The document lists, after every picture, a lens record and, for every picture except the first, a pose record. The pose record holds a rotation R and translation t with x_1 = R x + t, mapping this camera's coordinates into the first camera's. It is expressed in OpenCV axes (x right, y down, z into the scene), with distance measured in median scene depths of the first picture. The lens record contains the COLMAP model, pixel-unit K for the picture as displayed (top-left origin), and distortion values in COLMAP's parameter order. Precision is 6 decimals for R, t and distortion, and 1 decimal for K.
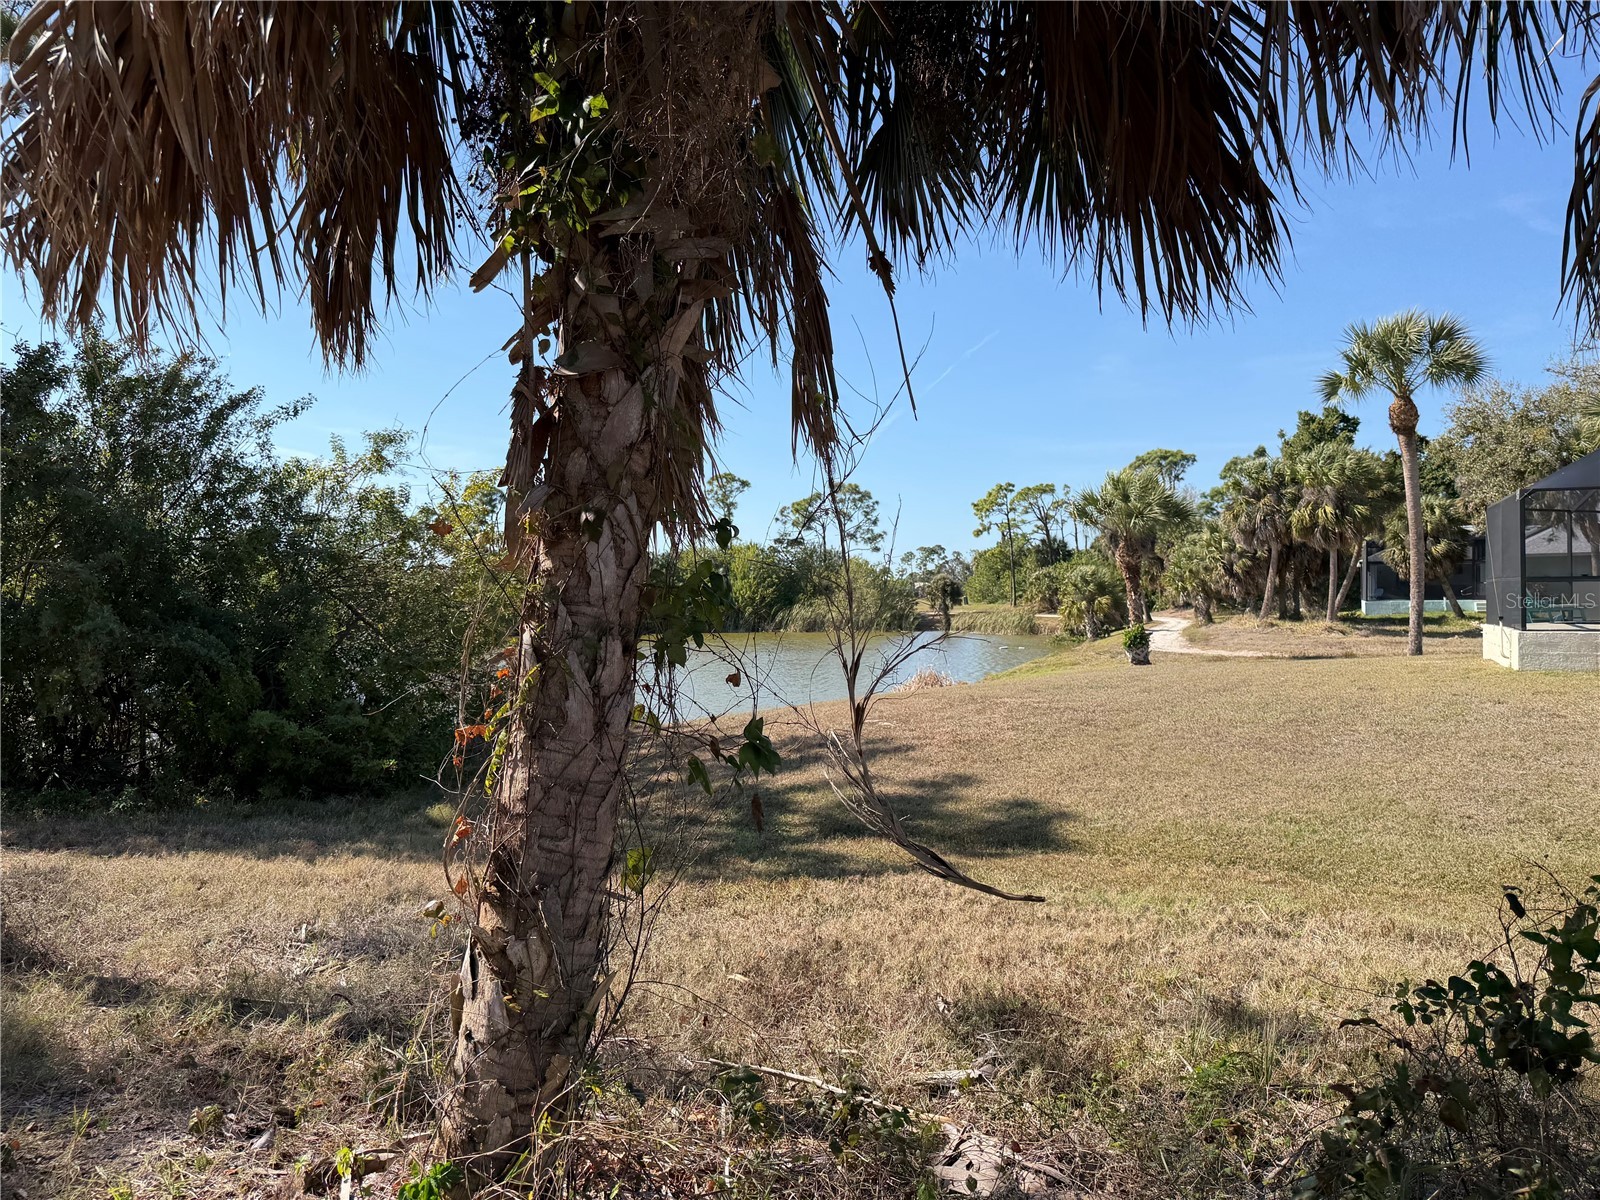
lens RADIAL K [[1119.7, 0, 792.7], [0, 1119.7, 603.4], [0, 0, 1]] dist [0.094198, -0.082883]
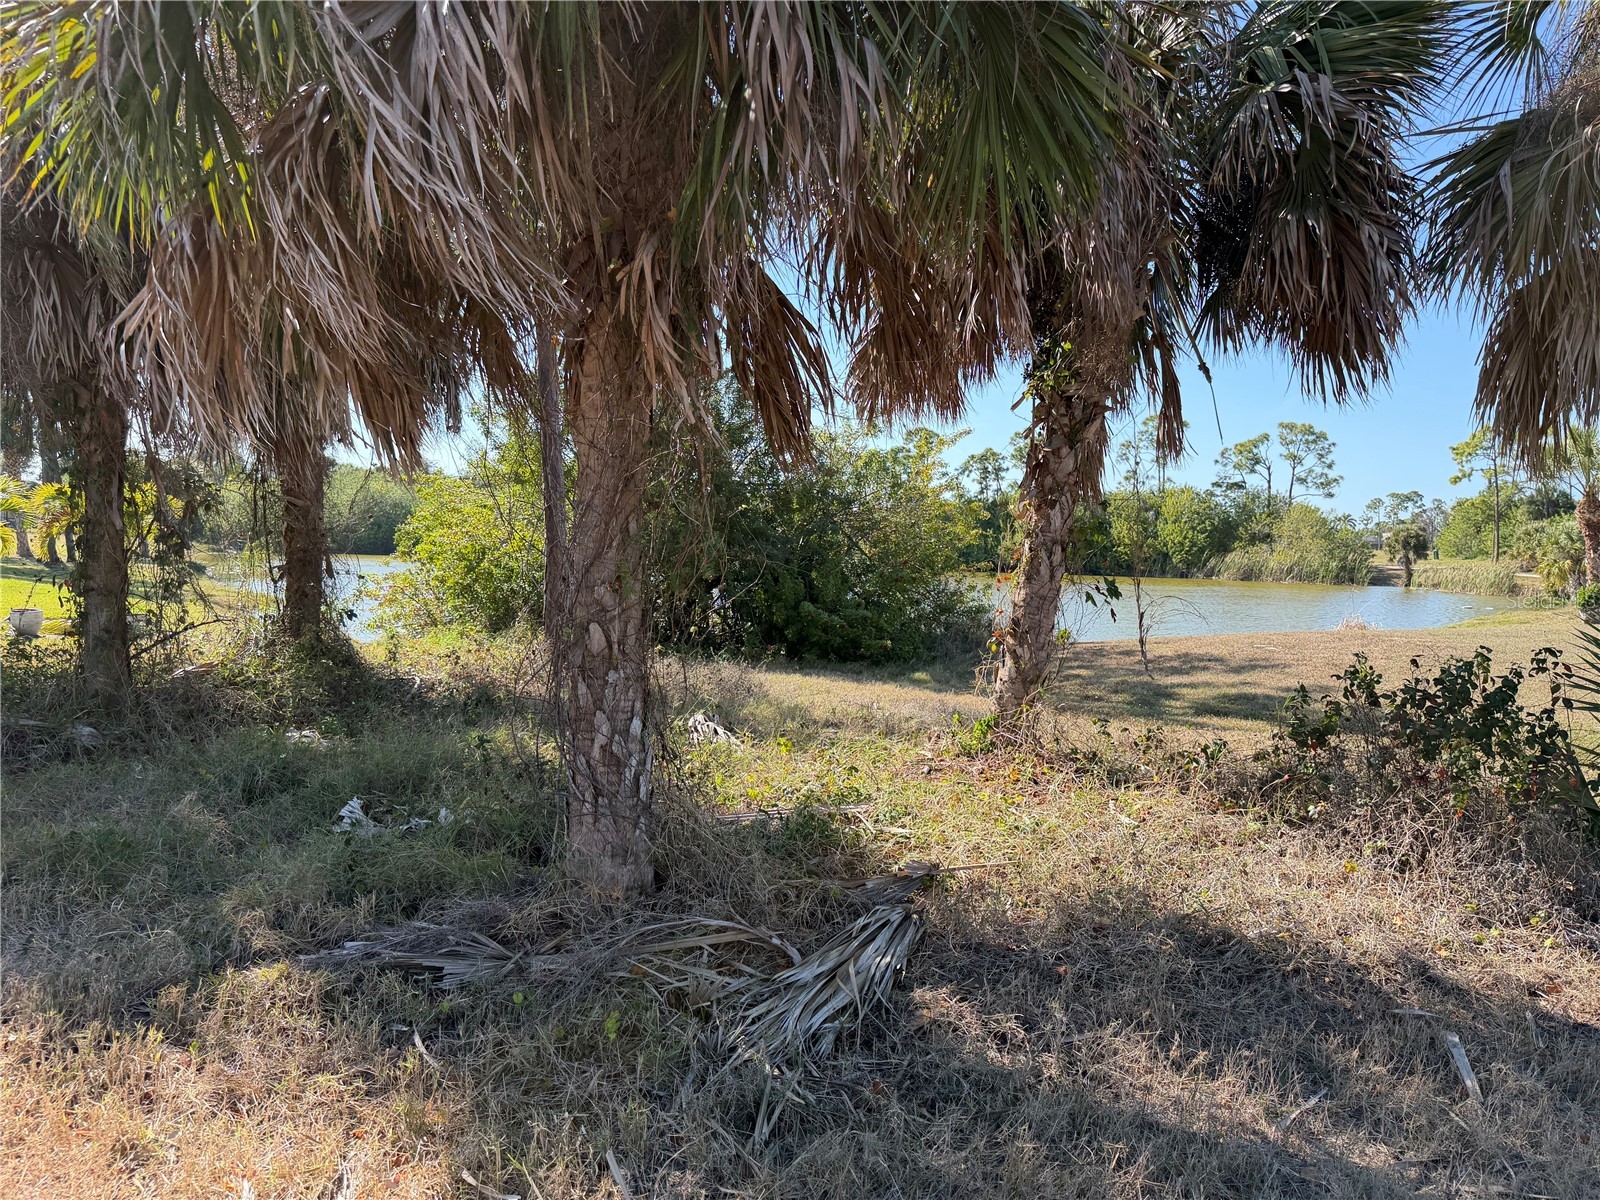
lens RADIAL K [[1119.7, 0, 792.7], [0, 1119.7, 603.4], [0, 0, 1]] dist [0.094198, -0.082883]
pose [[0.931109, 0.059524, -0.359851, 0.040757], [-0.040038, 0.997312, 0.061370, 0.005364], [0.362537, -0.042734, 0.930989, -0.314930]]
